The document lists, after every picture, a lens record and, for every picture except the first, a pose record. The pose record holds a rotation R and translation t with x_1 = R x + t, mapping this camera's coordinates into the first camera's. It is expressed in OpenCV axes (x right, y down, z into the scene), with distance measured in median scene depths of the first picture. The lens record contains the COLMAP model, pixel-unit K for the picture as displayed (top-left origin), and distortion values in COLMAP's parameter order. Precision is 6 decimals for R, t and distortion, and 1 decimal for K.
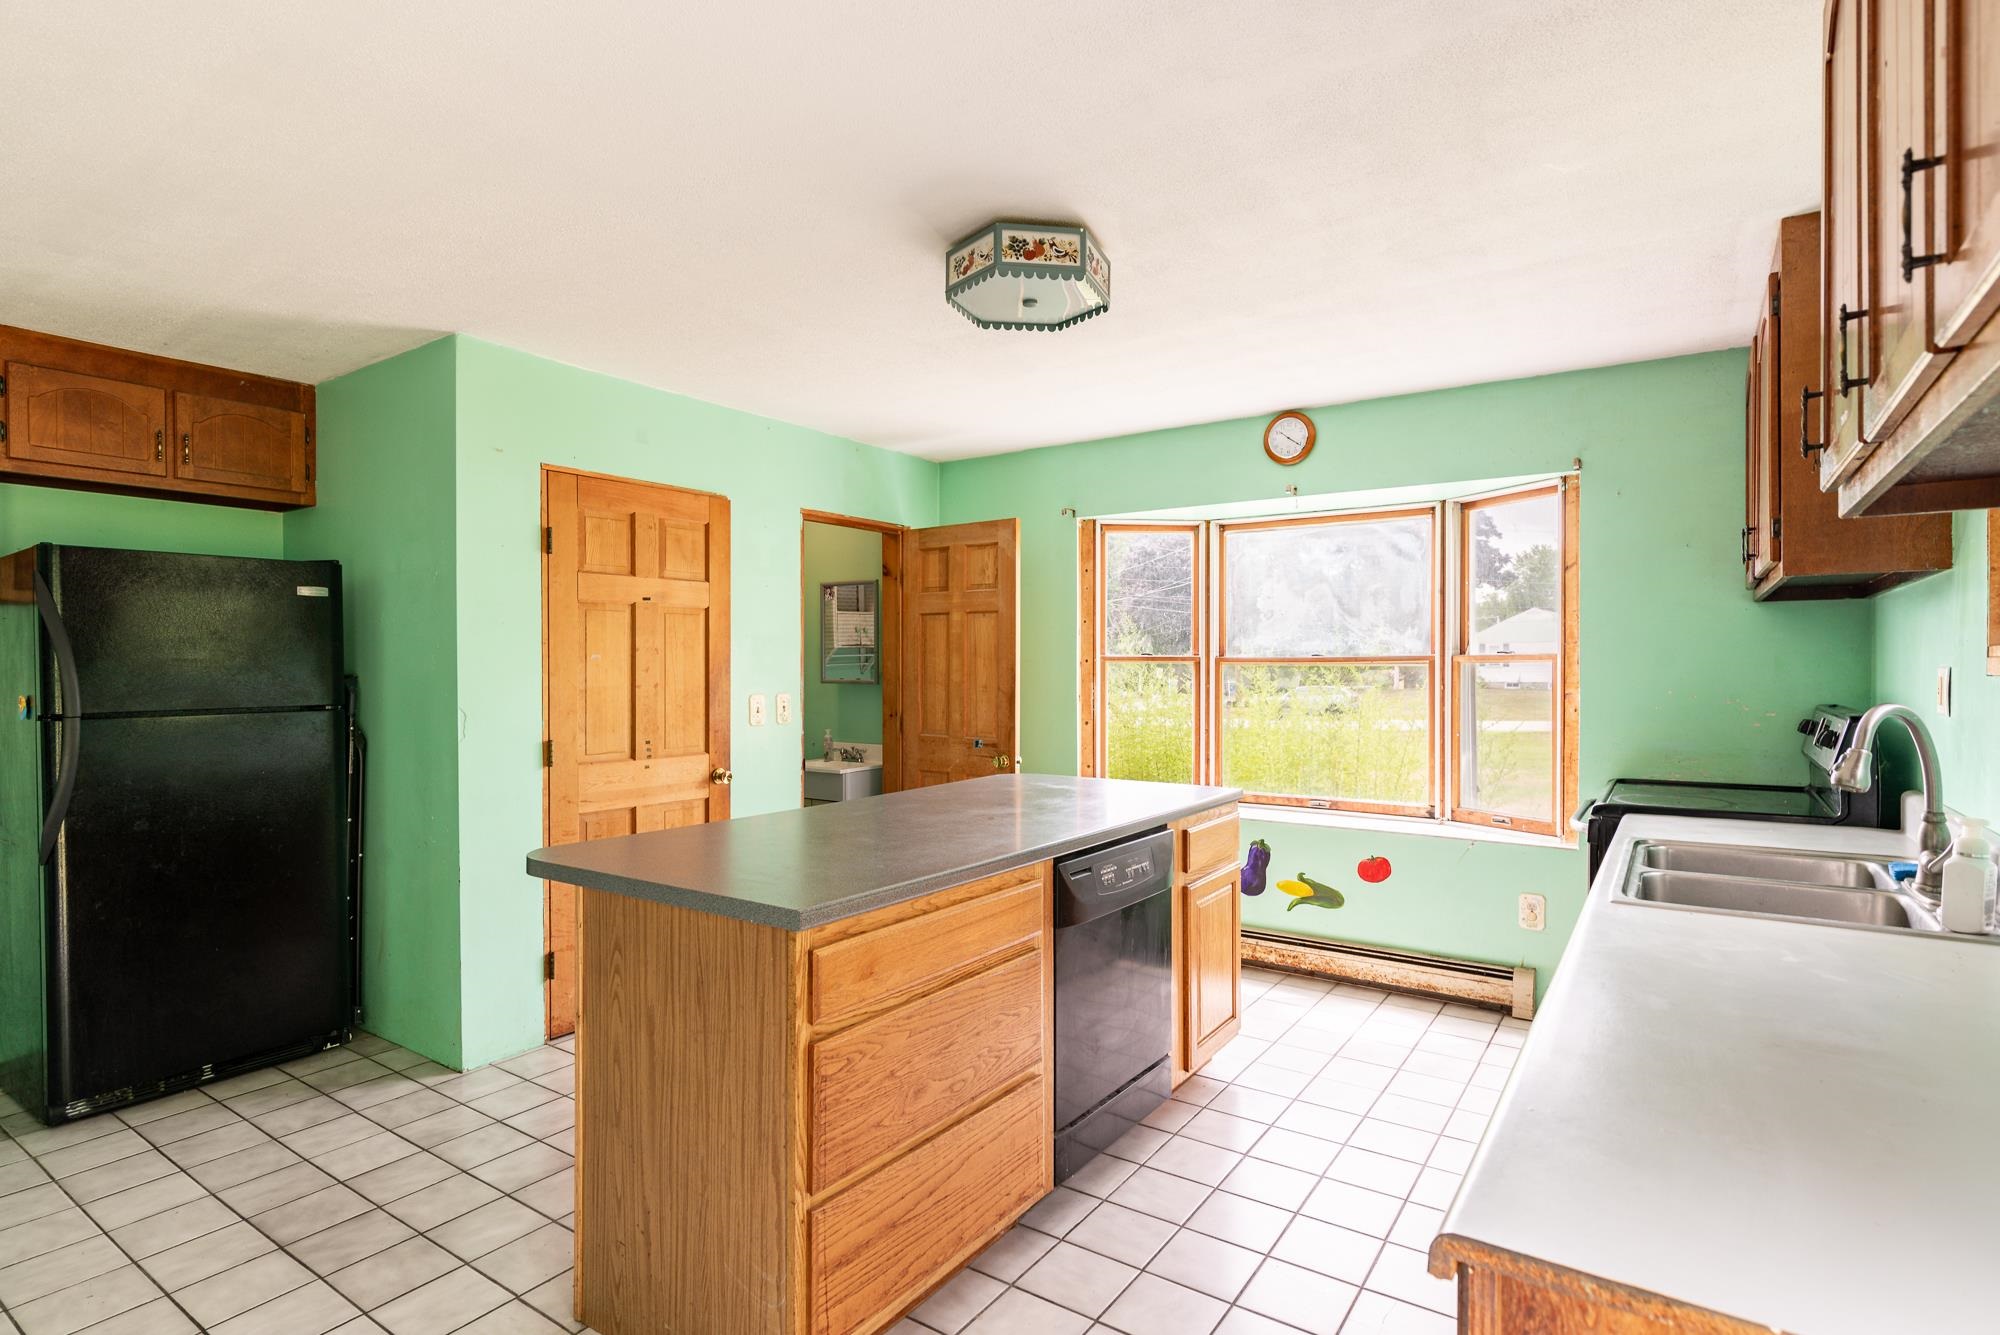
lens RADIAL K [[953.7, 0, 993.5], [0, 953.7, 663.6], [0, 0, 1]] dist [0.018188, -0.001483]
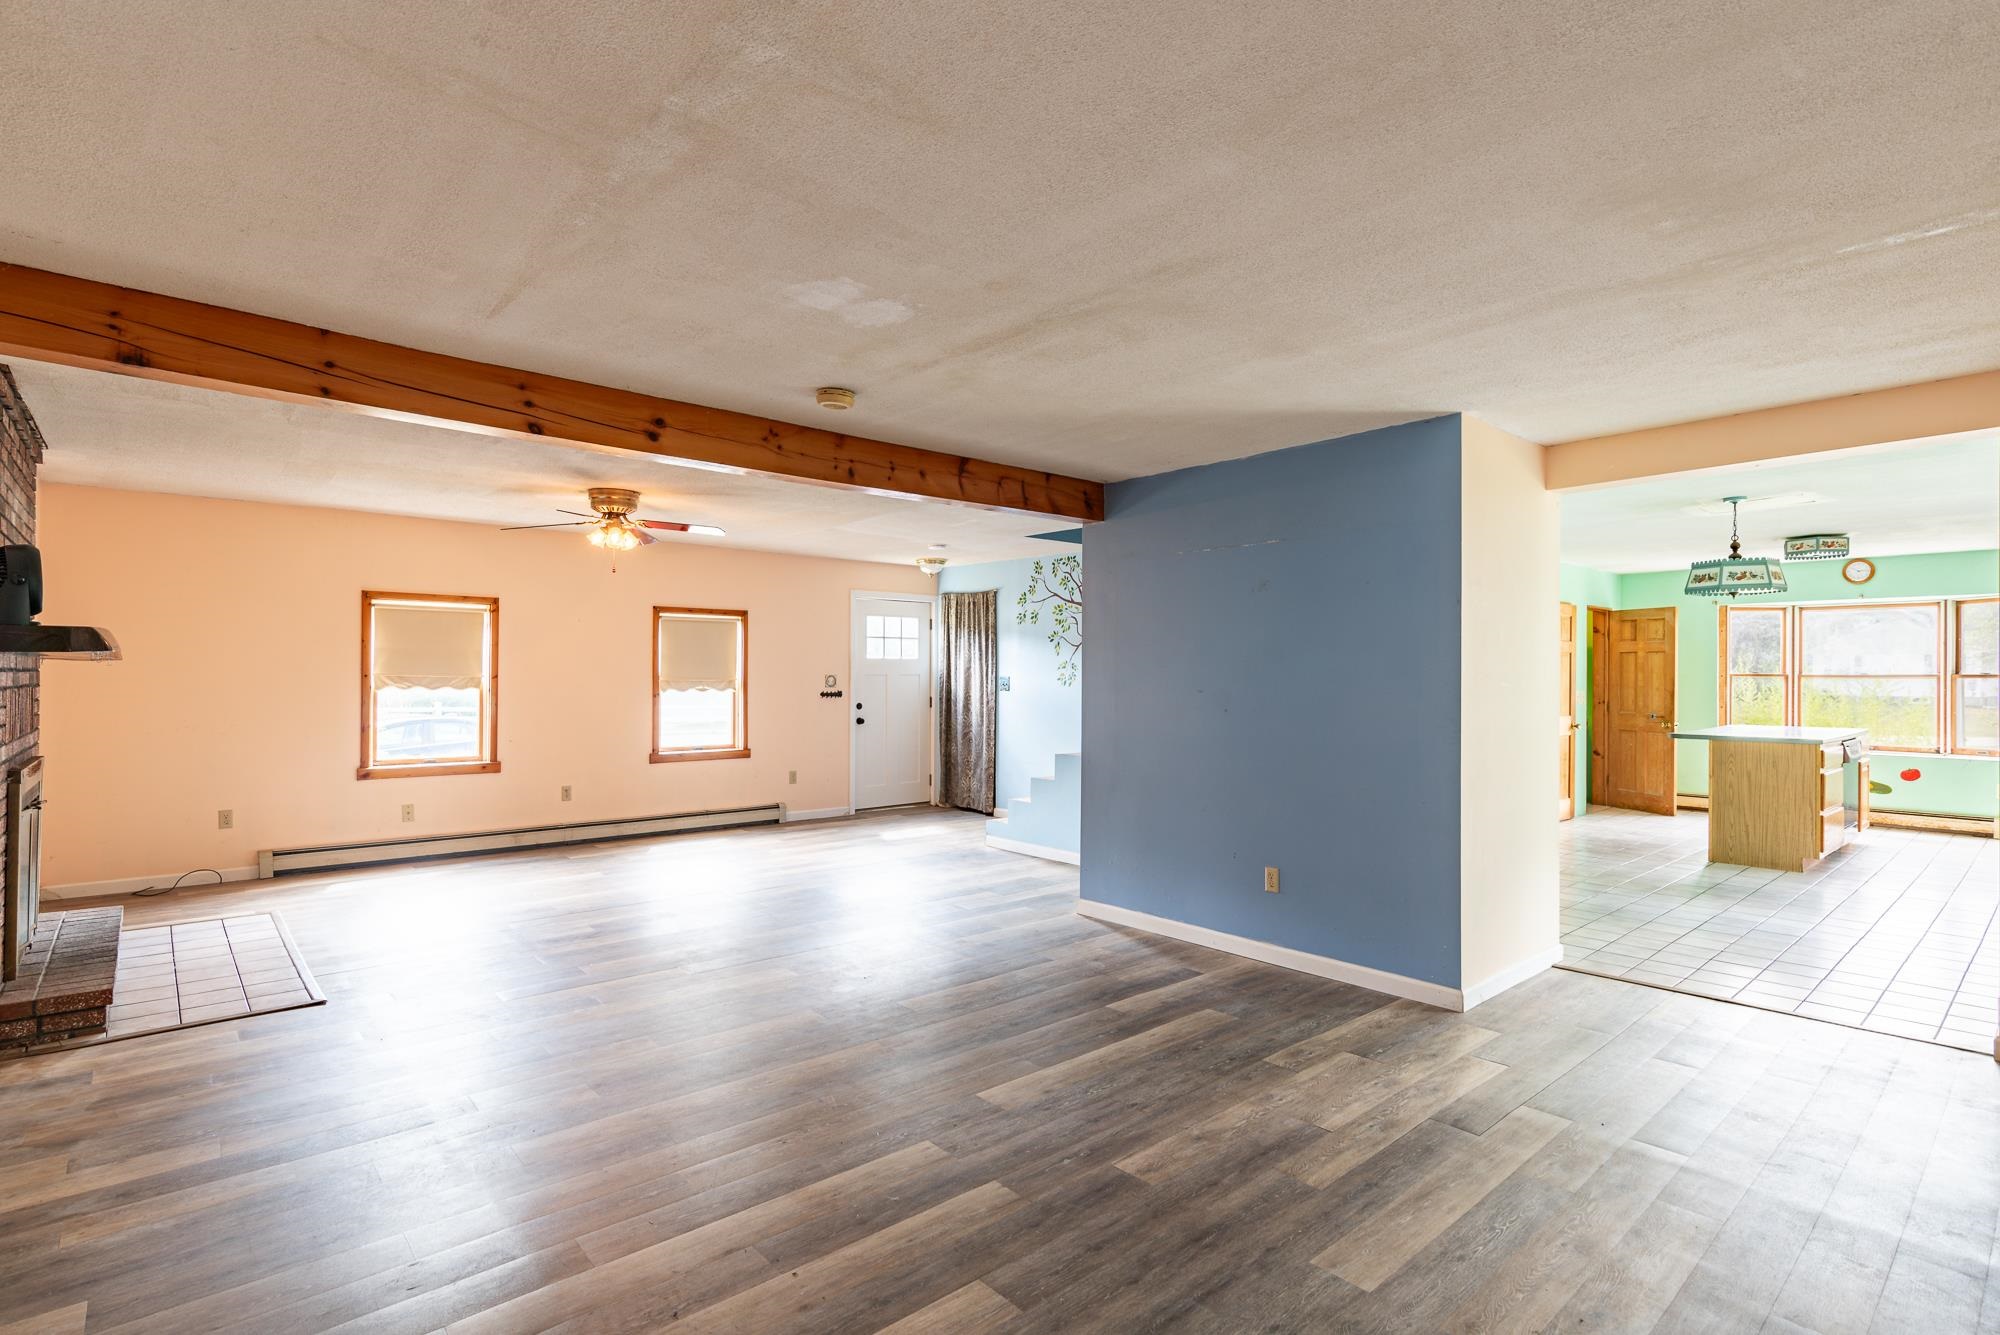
lens RADIAL K [[953.7, 0, 1002.9], [0, 953.7, 663.8], [0, 0, 1]] dist [0.018188, -0.001483]
pose [[0.978170, -0.000568, -0.207806, -1.012411], [-0.001887, 0.999931, -0.011612, -0.002282], [0.207798, 0.011751, 0.978101, -1.369144]]
